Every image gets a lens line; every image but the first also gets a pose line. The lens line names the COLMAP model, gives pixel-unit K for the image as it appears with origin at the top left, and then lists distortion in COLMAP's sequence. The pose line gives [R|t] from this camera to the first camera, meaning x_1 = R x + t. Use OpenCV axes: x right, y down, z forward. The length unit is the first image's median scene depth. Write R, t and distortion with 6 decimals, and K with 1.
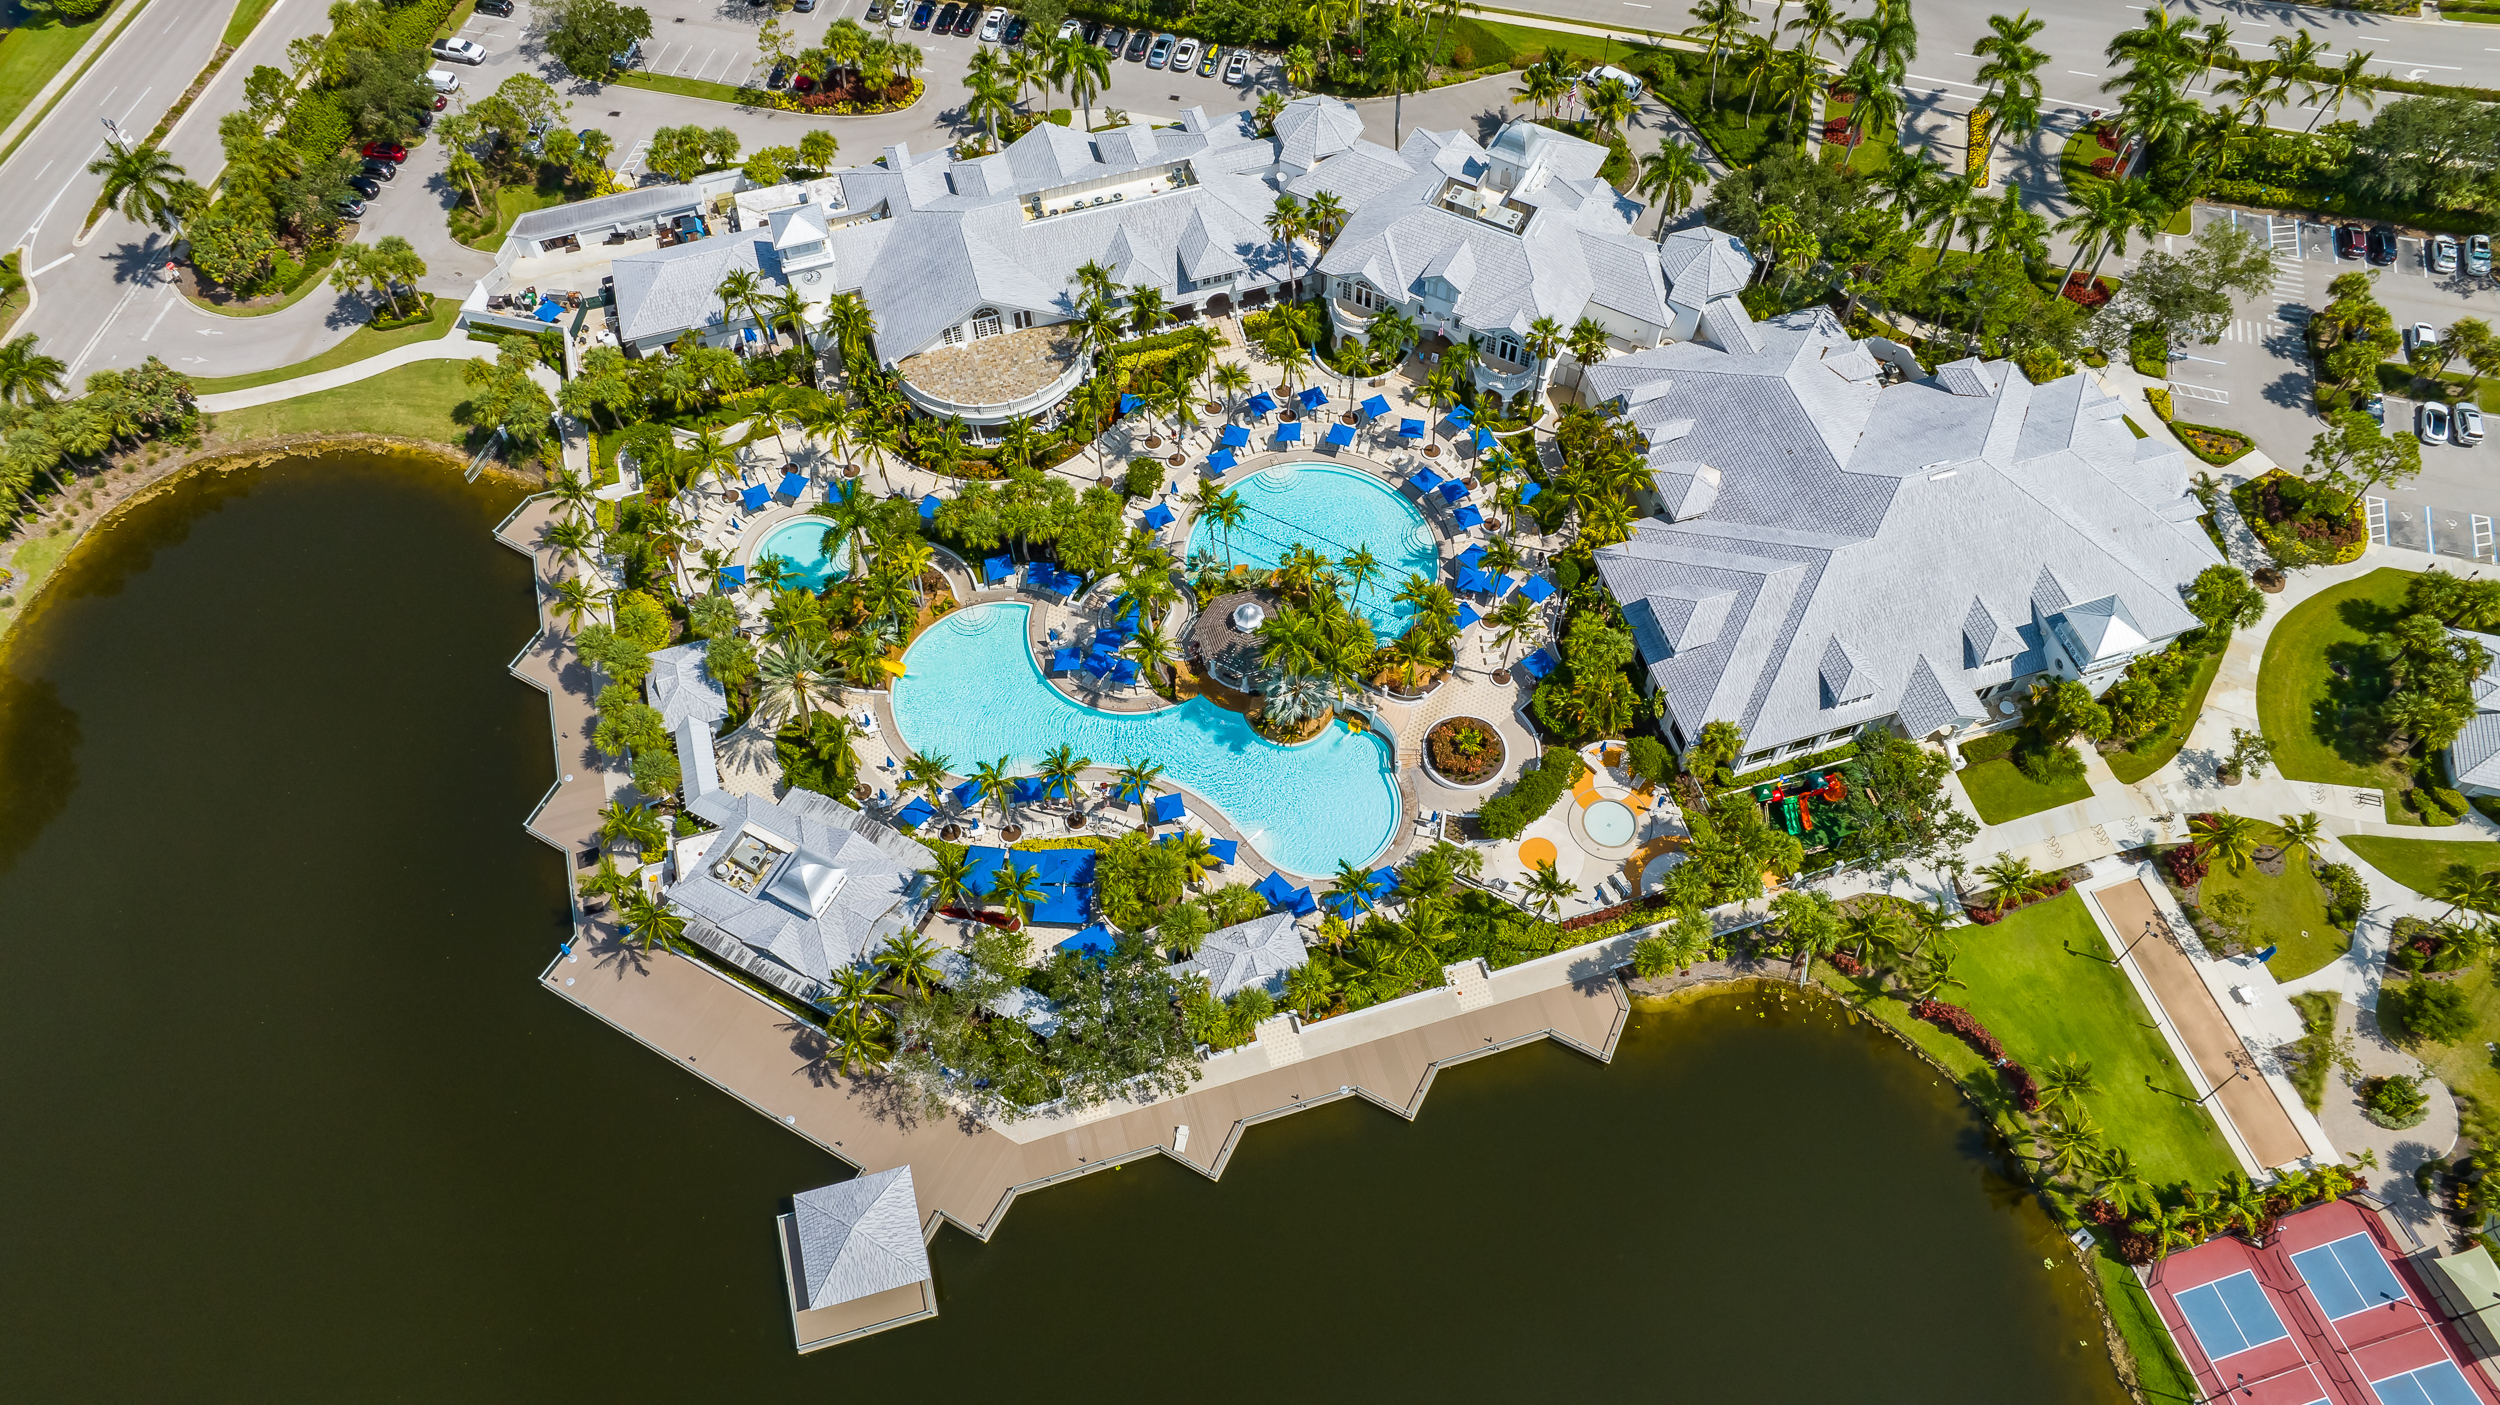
lens RADIAL K [[2110.3, 0, 1248.8], [0, 2110.3, 598.6], [0, 0, 1]] dist [-0.149389, 0.217628]
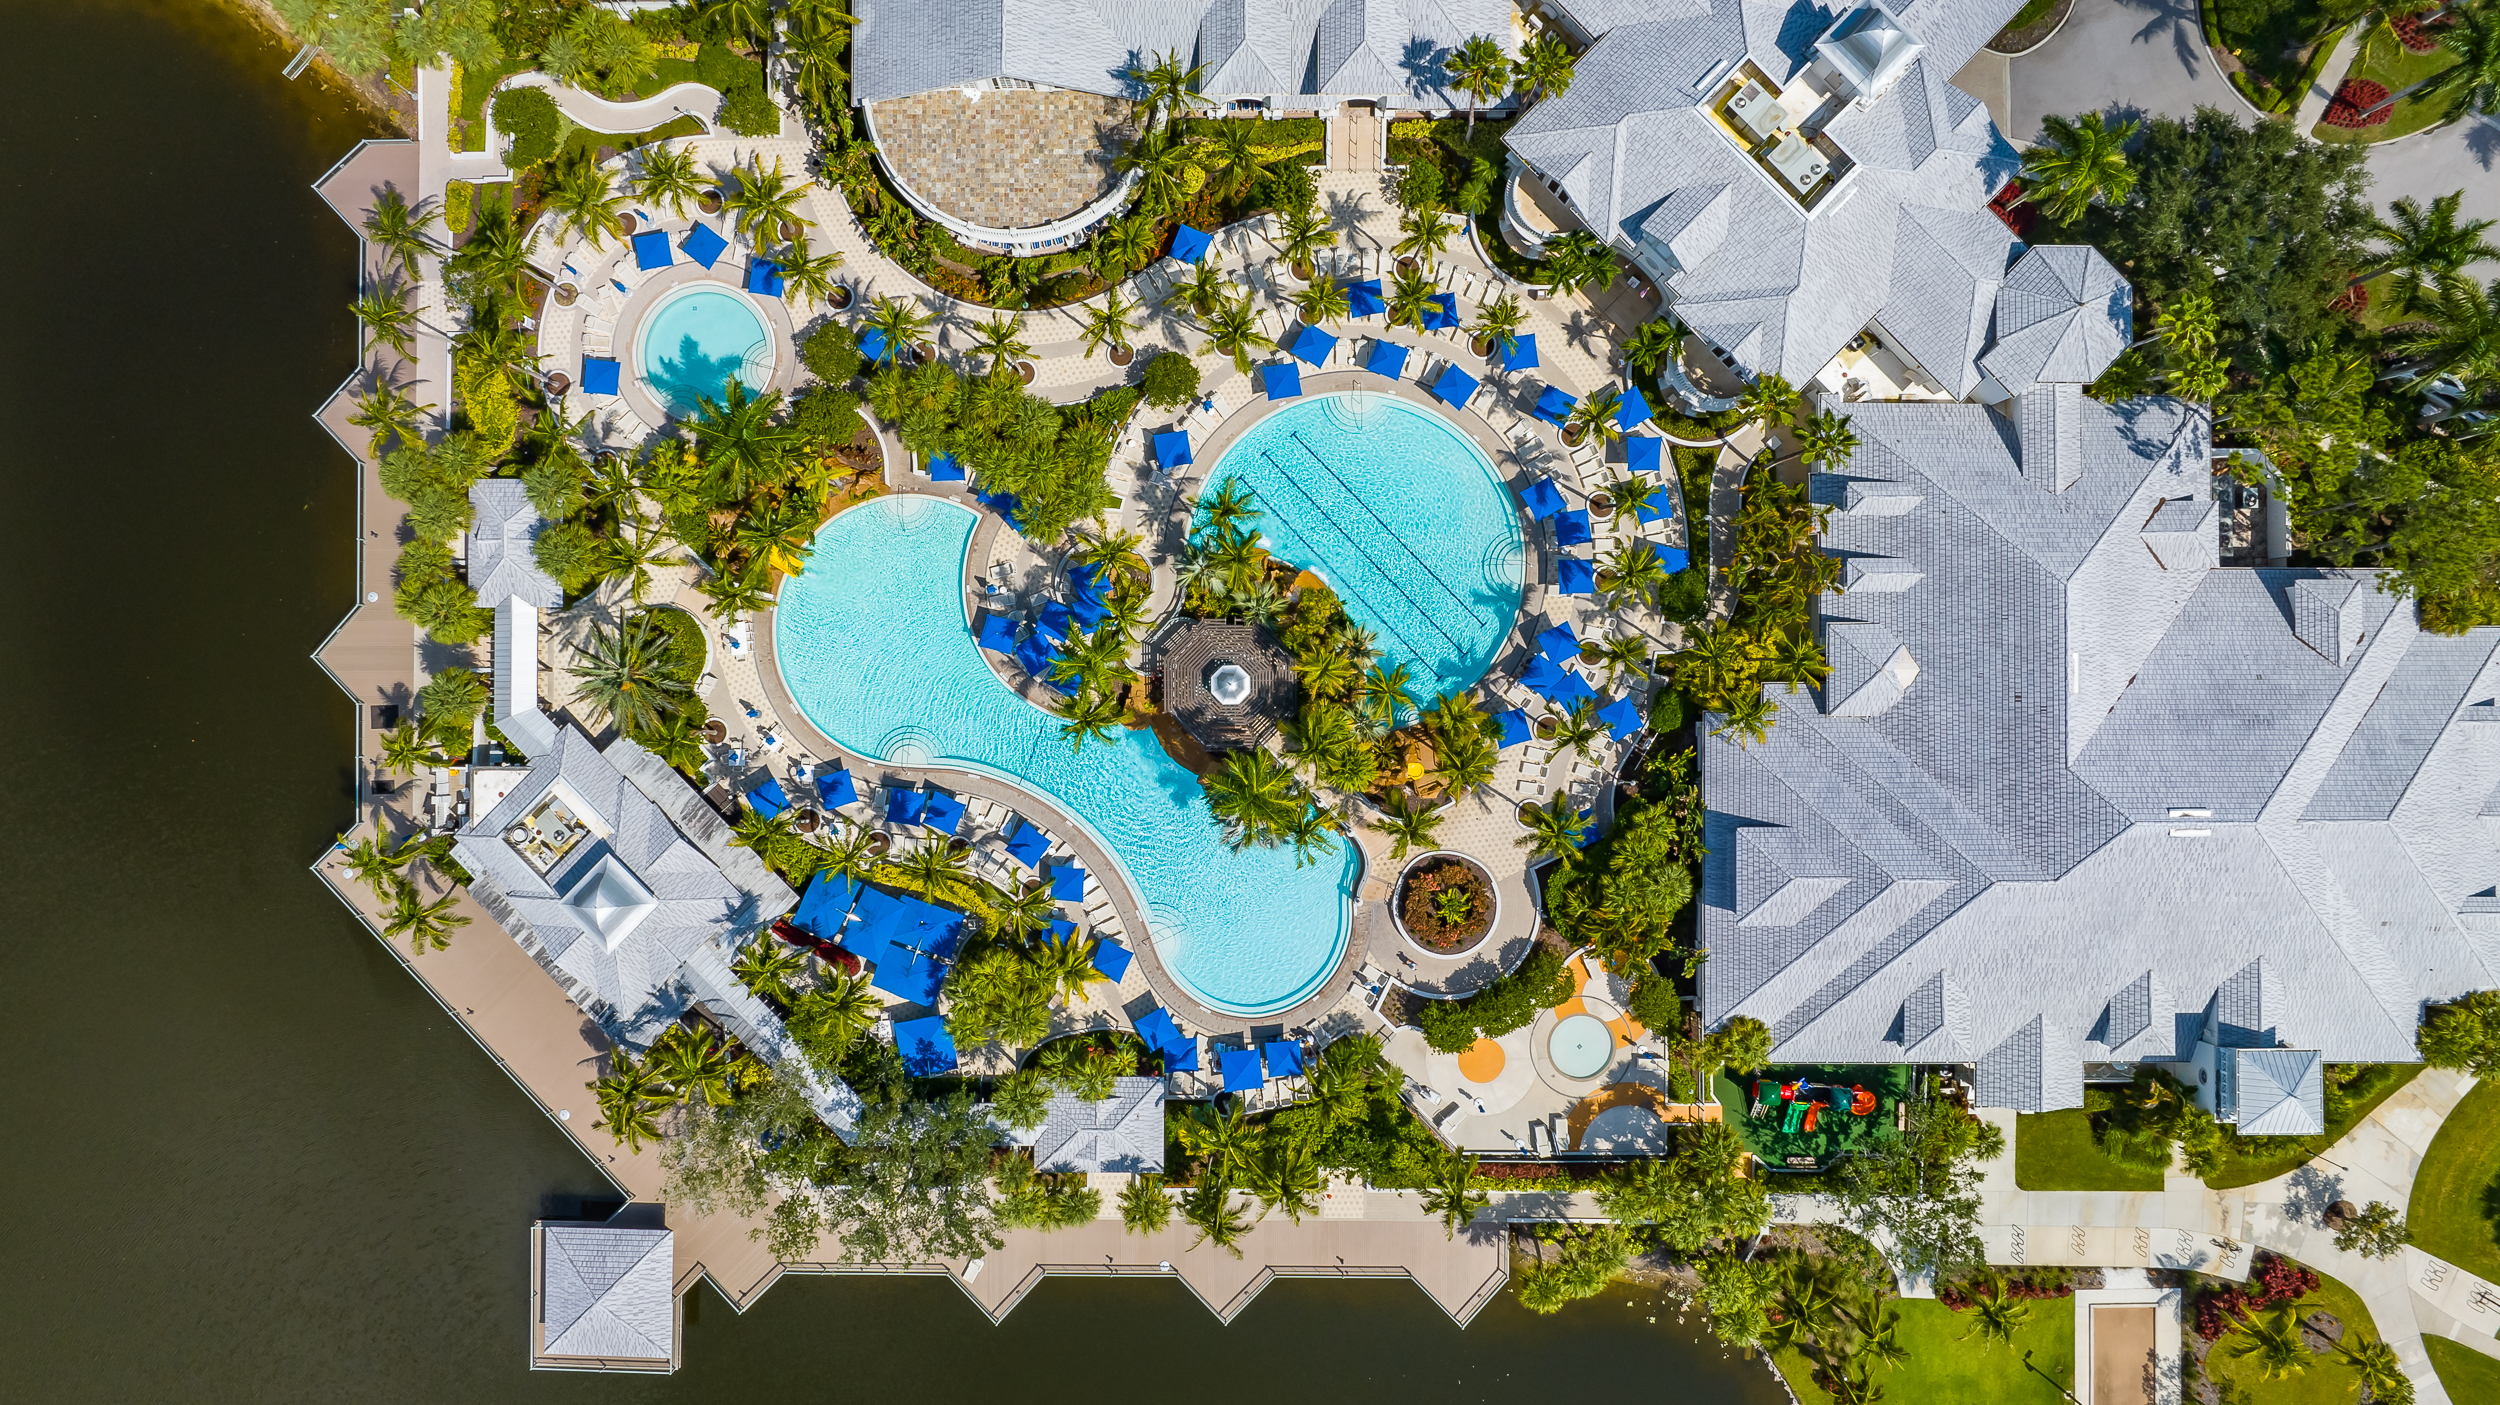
lens RADIAL K [[2110.3, 0, 1248.8], [0, 2110.3, 598.6], [0, 0, 1]] dist [-0.149389, 0.217628]
pose [[0.956536, 0.291580, 0.004453, -0.006291], [-0.235902, 0.764727, 0.599619, -0.478291], [0.171432, -0.574608, 0.800273, 0.421469]]
